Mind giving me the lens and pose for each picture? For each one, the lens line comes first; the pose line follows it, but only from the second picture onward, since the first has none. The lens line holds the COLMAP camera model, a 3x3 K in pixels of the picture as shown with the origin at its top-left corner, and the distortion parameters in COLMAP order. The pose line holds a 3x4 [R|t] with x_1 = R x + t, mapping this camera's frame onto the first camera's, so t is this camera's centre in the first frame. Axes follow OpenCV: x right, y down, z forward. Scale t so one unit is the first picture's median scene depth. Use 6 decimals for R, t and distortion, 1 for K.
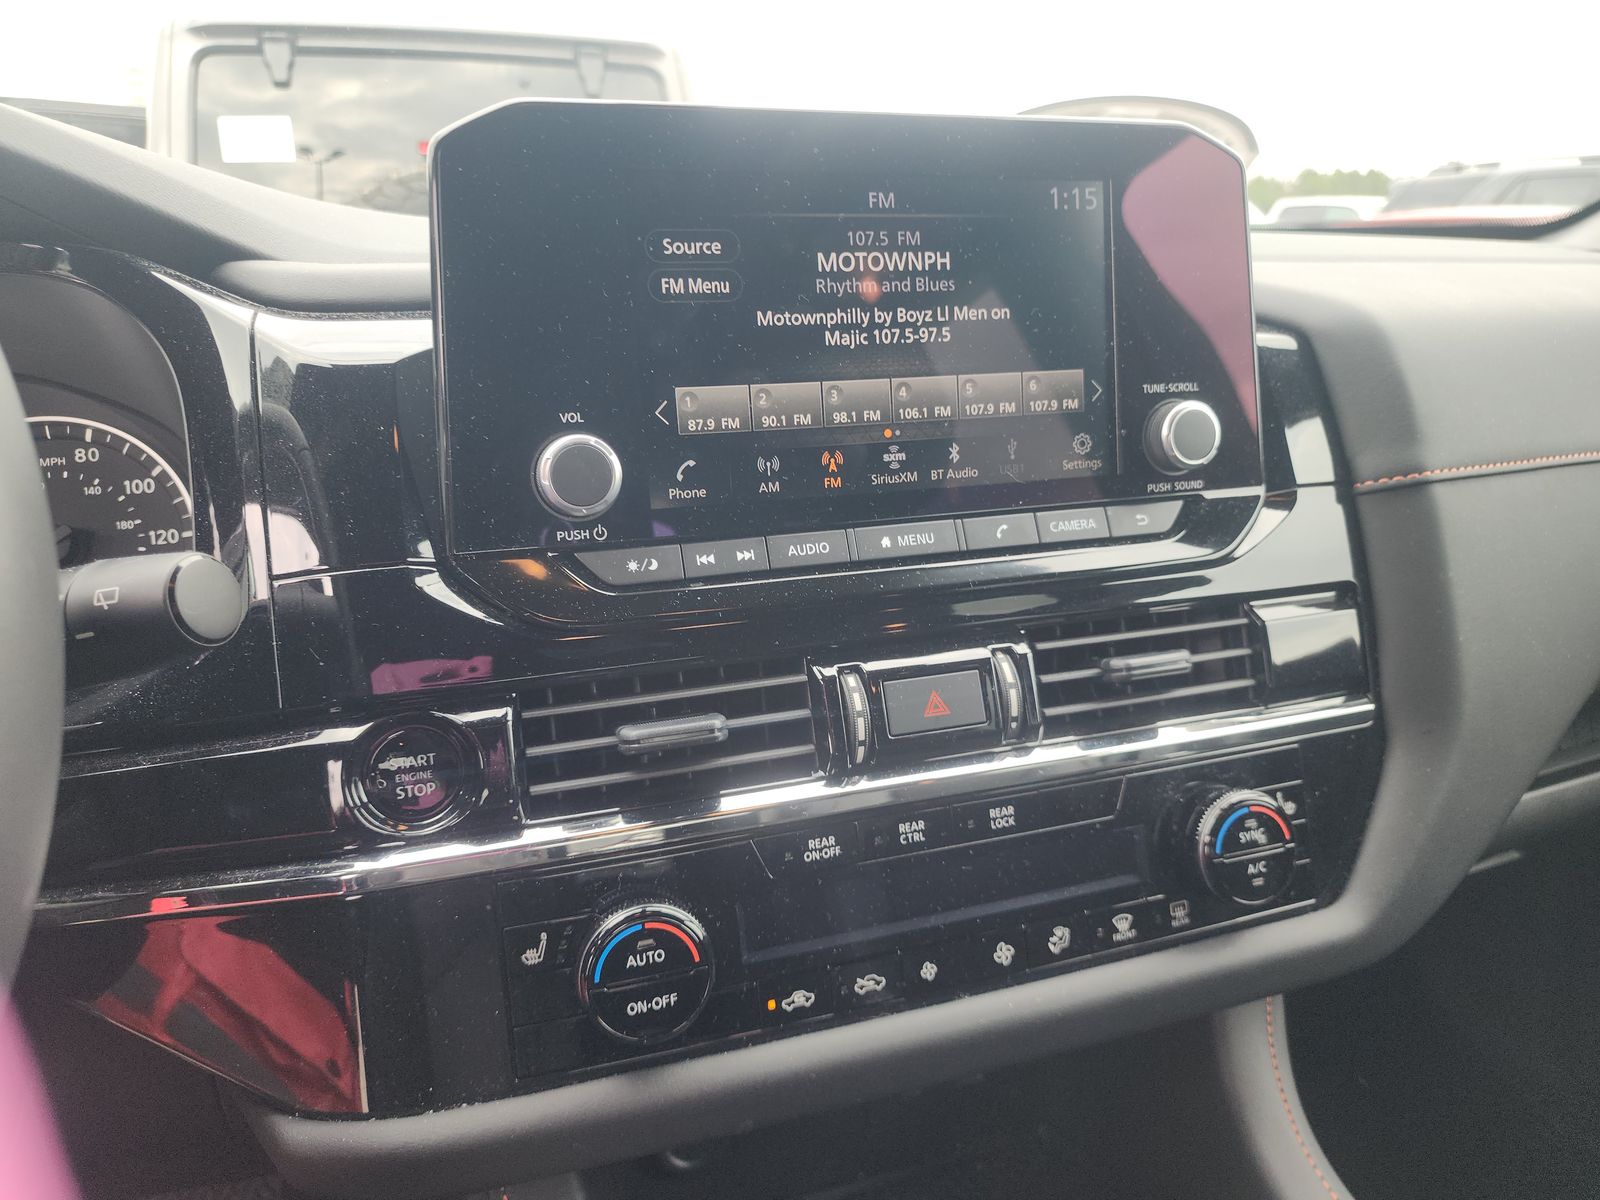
lens RADIAL K [[1003.2, 0, 800.0], [0, 1003.2, 600.0], [0, 0, 1]] dist [-0.007649, -0.005692]
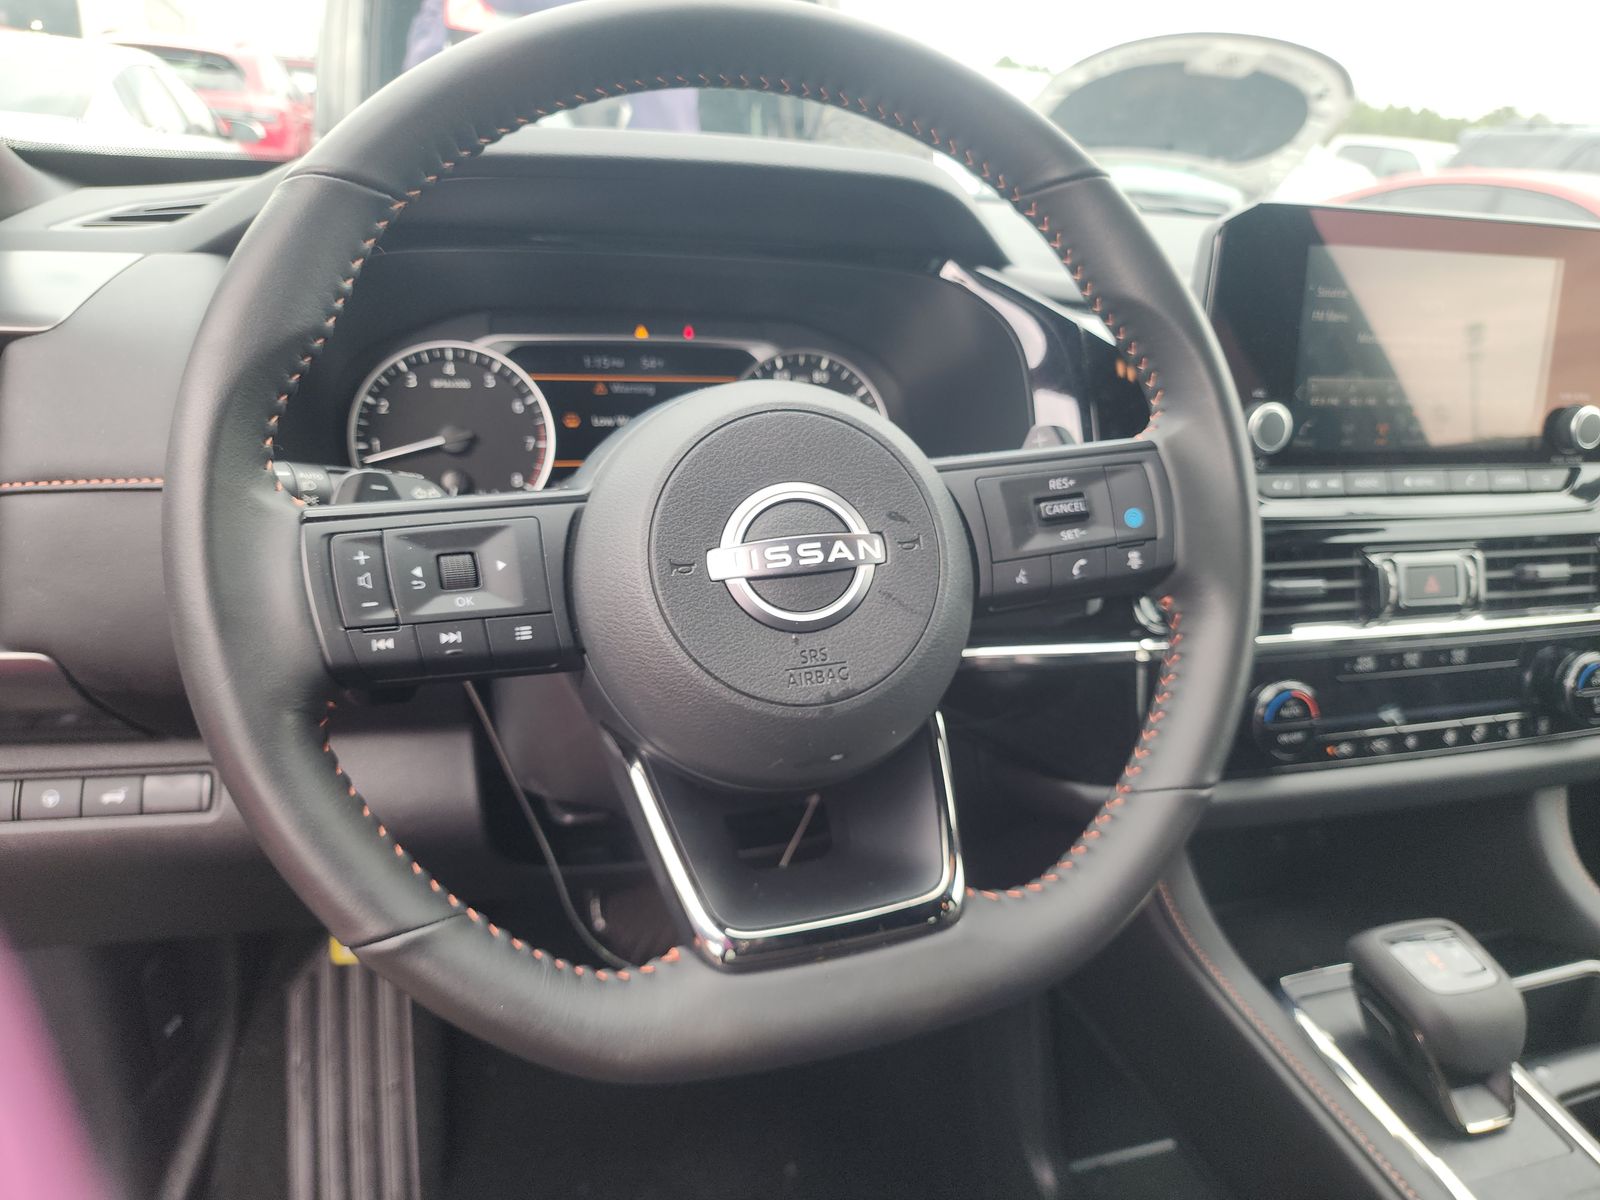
lens RADIAL K [[1003.2, 0, 800.0], [0, 1003.2, 600.0], [0, 0, 1]] dist [-0.007649, -0.005692]
pose [[0.996896, 0.078671, 0.003003, -0.857011], [-0.078627, 0.992951, 0.088689, 0.063700], [0.003995, -0.088650, 0.996055, -0.606097]]
